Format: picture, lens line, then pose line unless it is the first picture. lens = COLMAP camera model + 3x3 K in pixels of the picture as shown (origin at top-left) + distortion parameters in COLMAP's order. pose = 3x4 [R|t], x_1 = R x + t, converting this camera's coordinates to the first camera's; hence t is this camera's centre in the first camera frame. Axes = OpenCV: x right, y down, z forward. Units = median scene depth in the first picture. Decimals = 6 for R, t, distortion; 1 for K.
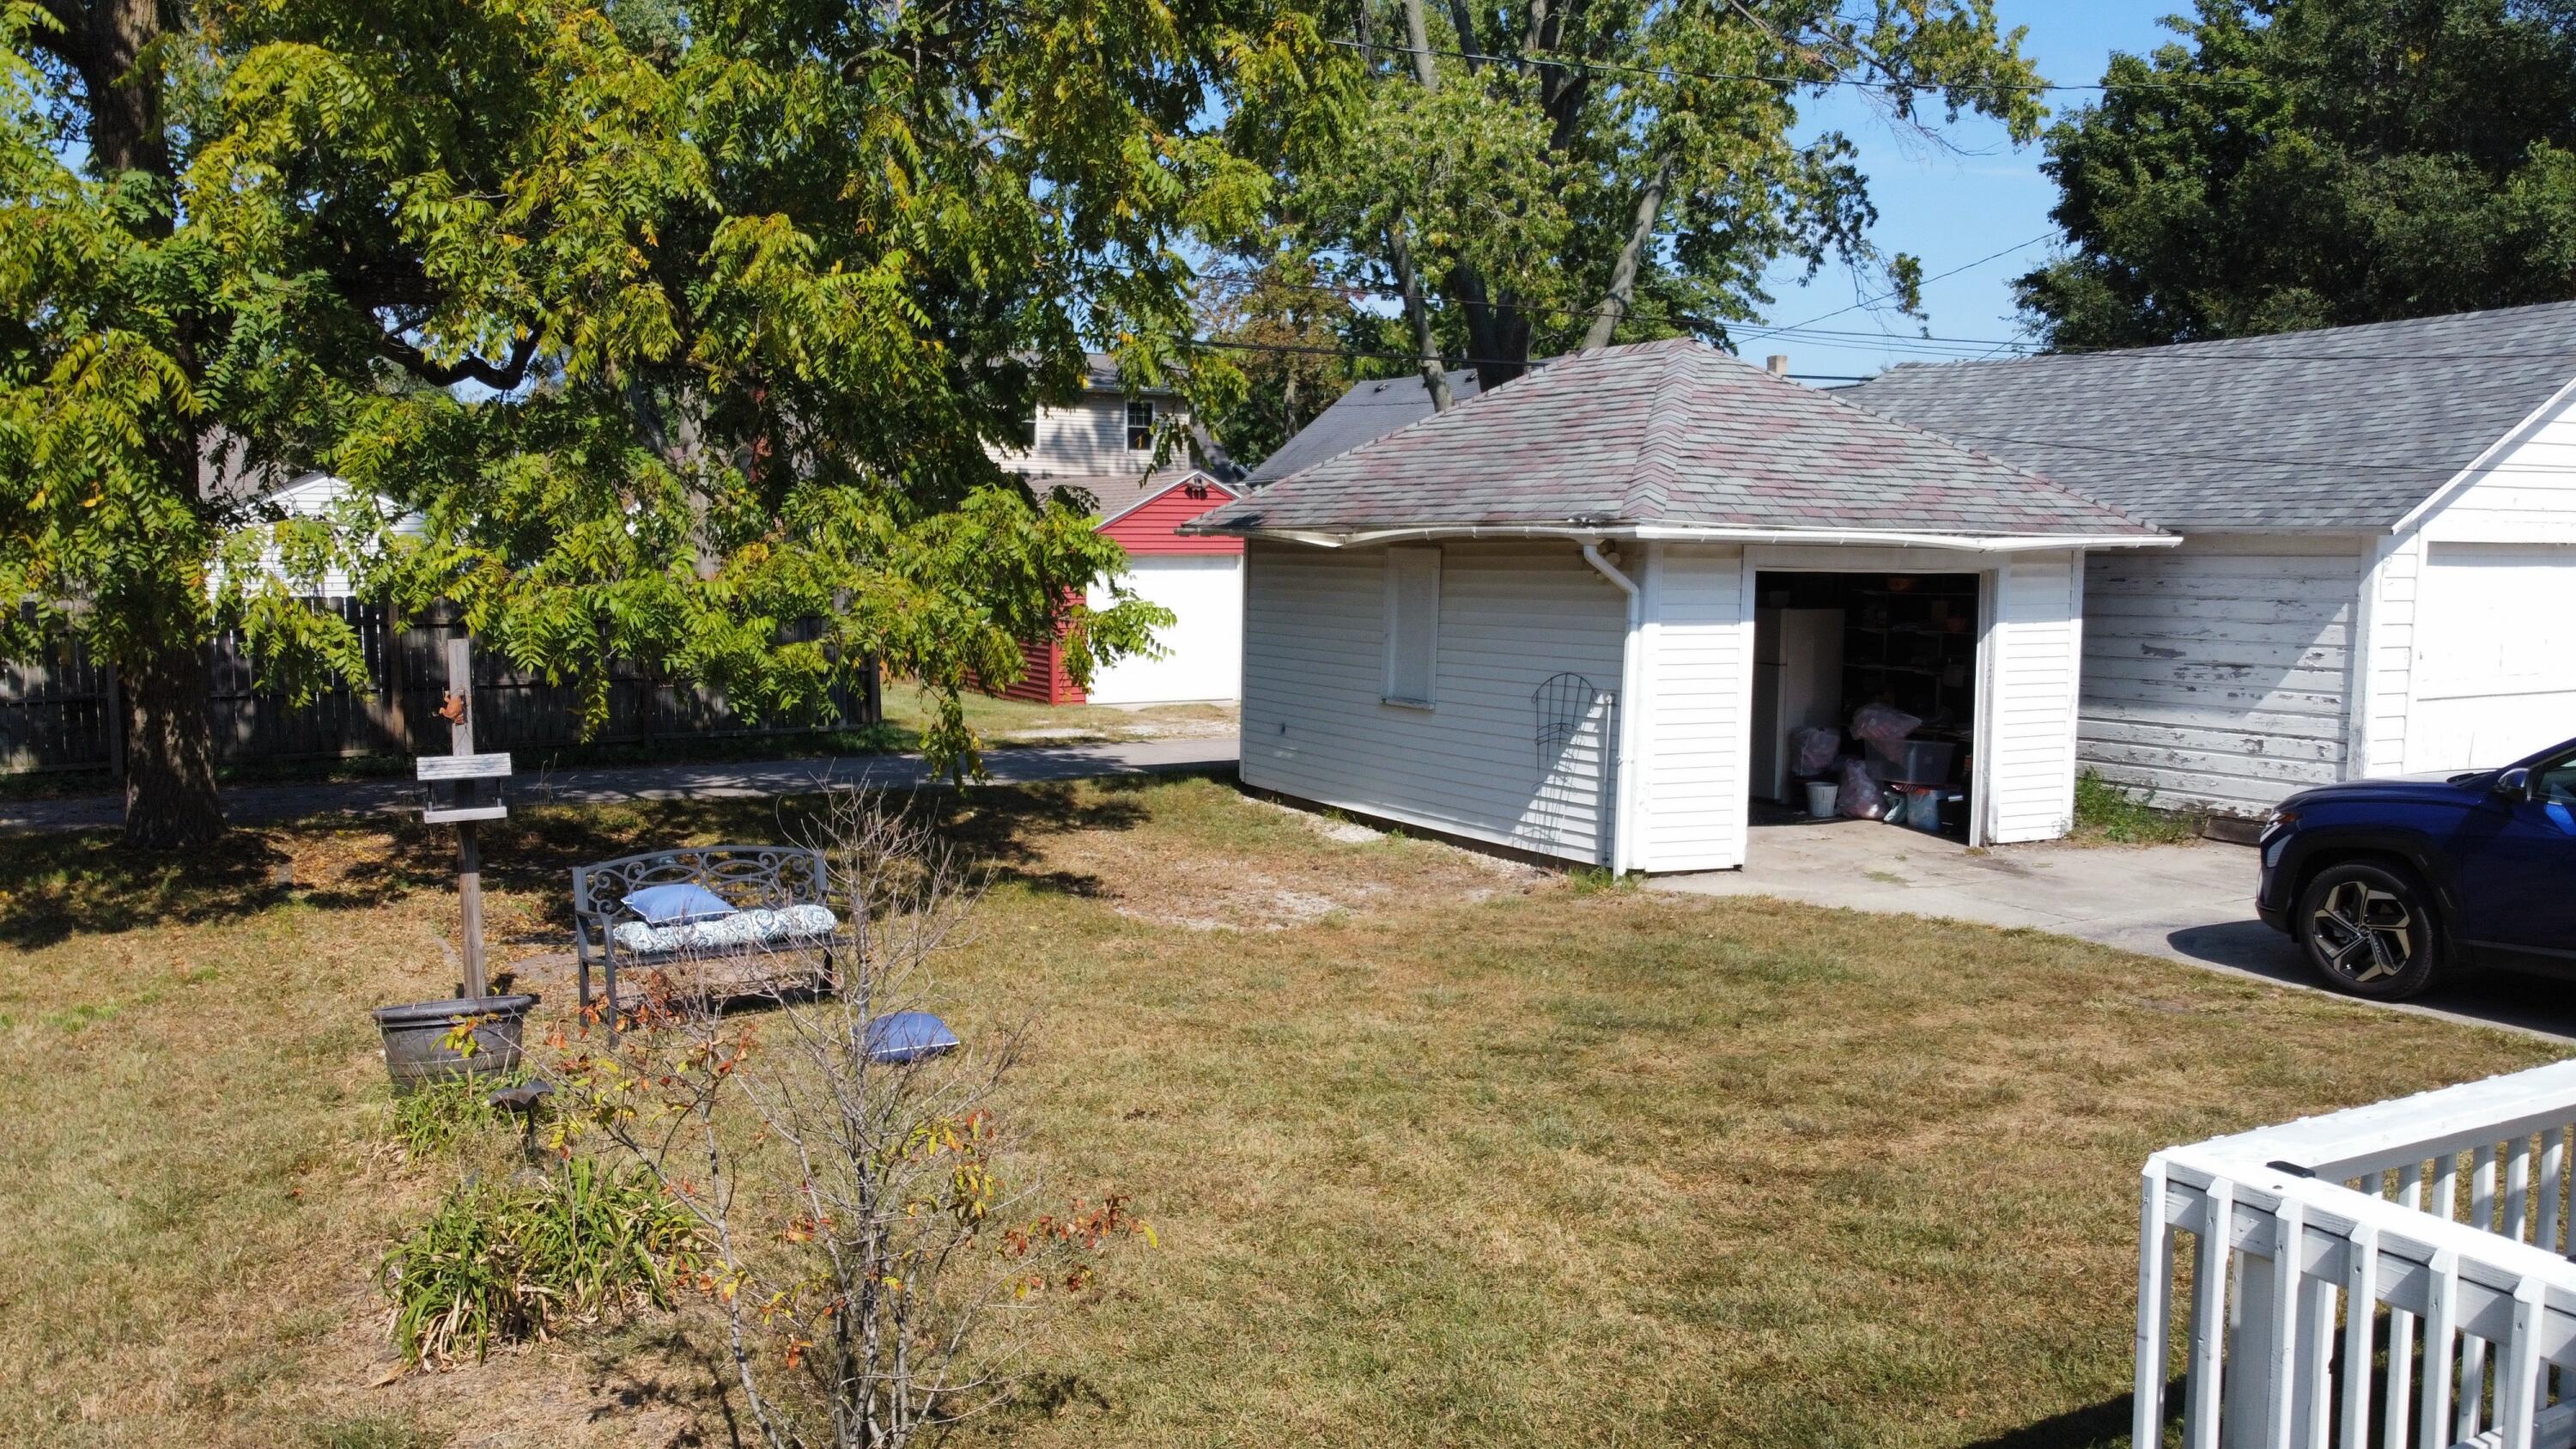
lens RADIAL K [[1943.5, 0, 1292.1], [0, 1943.5, 726.9], [0, 0, 1]] dist [0.007463, -0.012182]
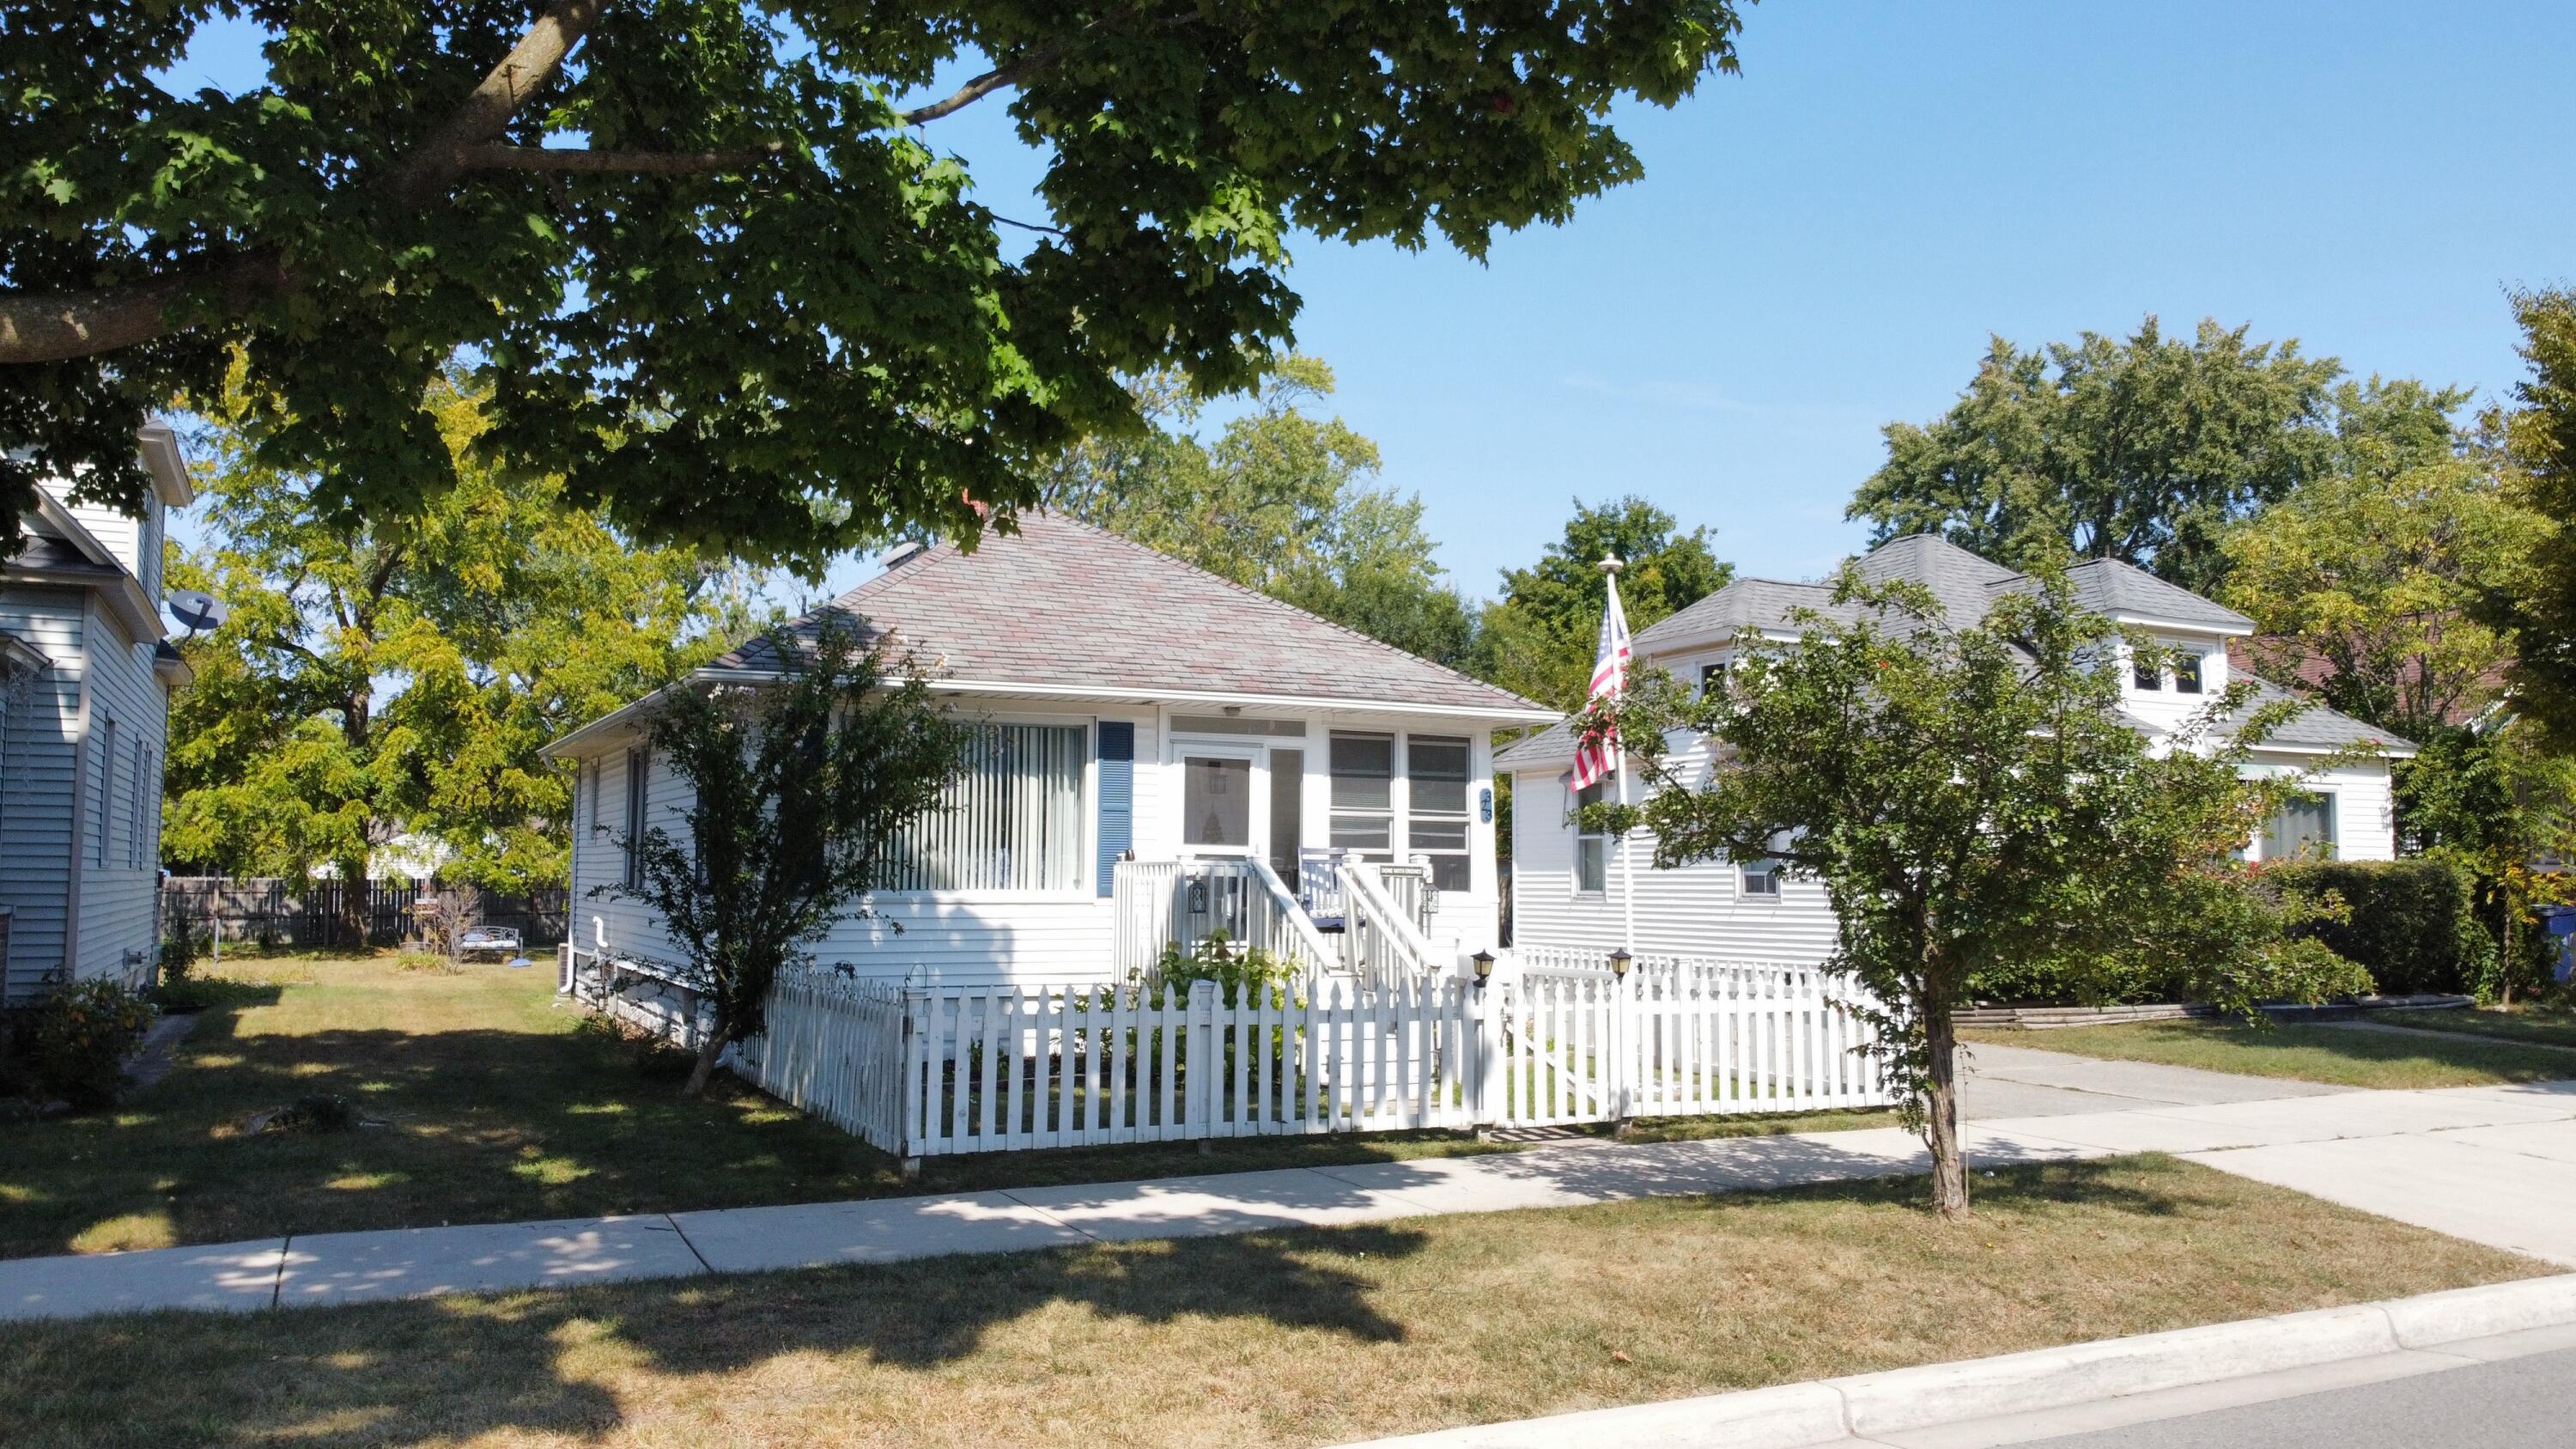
lens RADIAL K [[1943.5, 0, 1279.2], [0, 1943.5, 702.3], [0, 0, 1]] dist [0.007463, -0.012182]
pose [[0.998343, -0.005652, -0.057274, 1.520547], [-0.005185, 0.982285, -0.187321, 0.341985], [0.057318, 0.187307, 0.980628, -2.844314]]
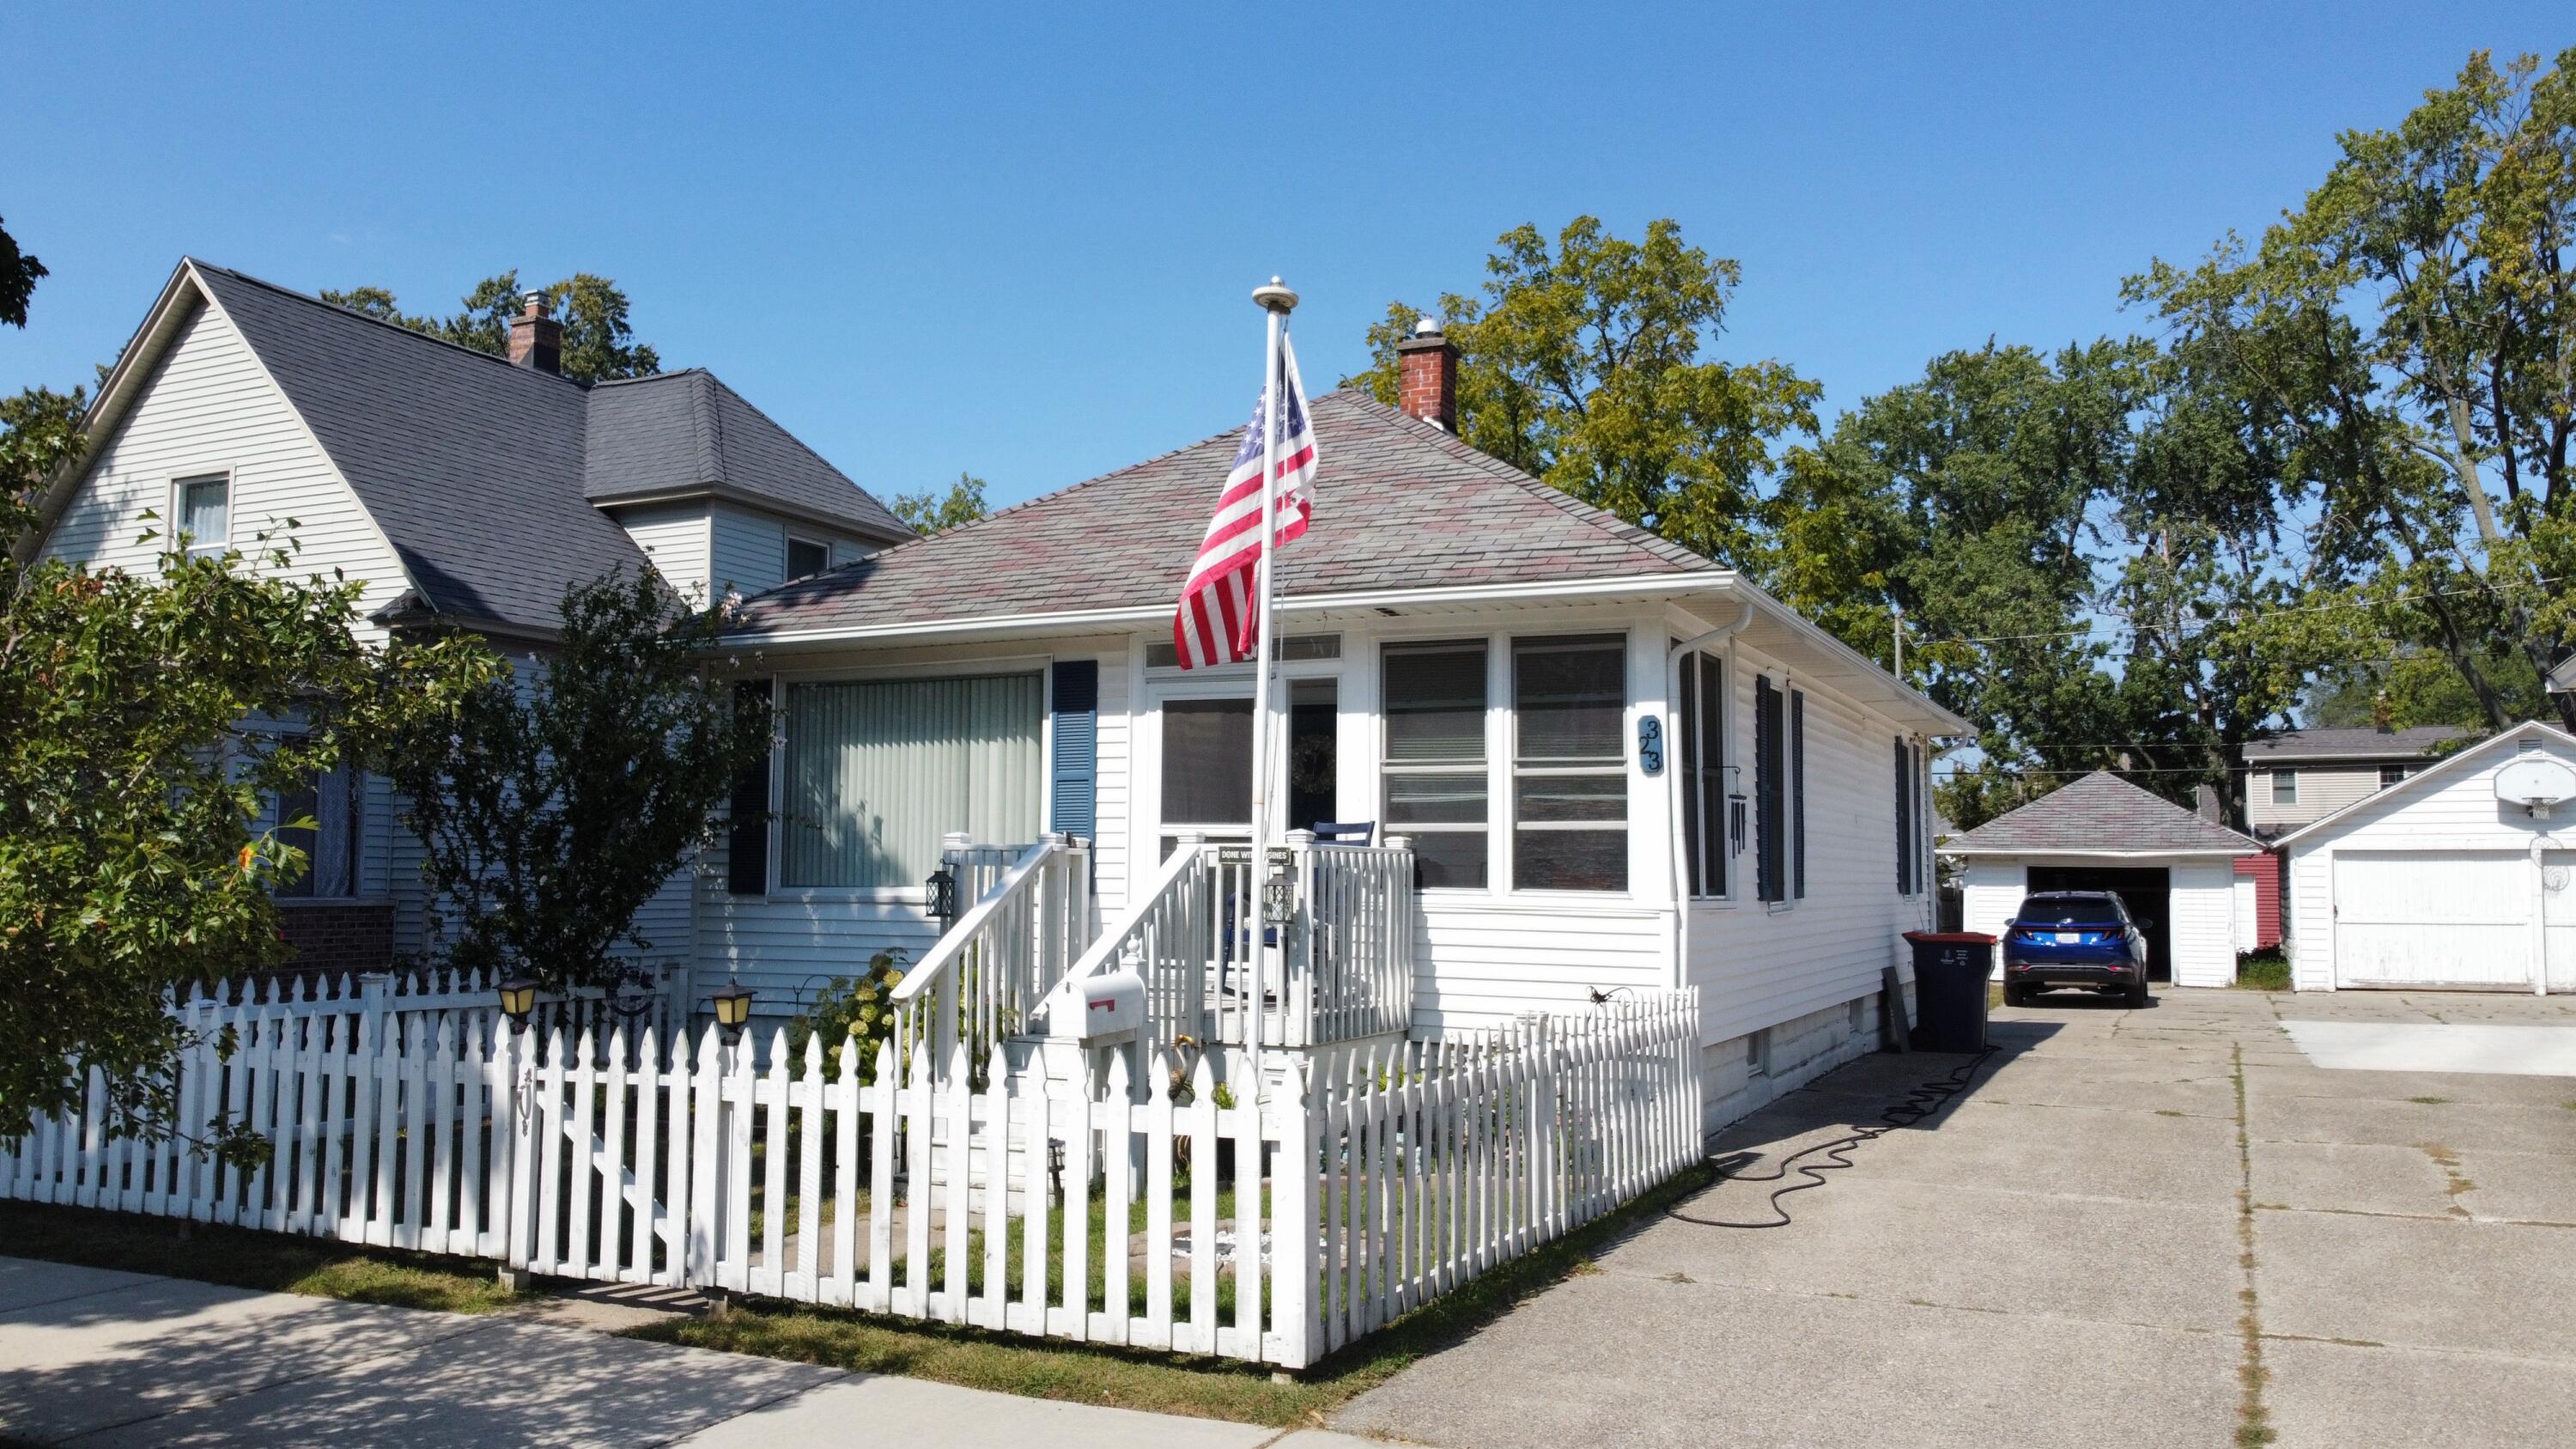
lens RADIAL K [[1943.5, 0, 1272.4], [0, 1943.5, 729.6], [0, 0, 1]] dist [0.007463, -0.012182]
pose [[0.567100, -0.068841, -0.820767, 2.430108], [-0.080752, 0.987053, -0.138583, 0.245784], [0.819681, 0.144869, 0.554198, -1.722177]]
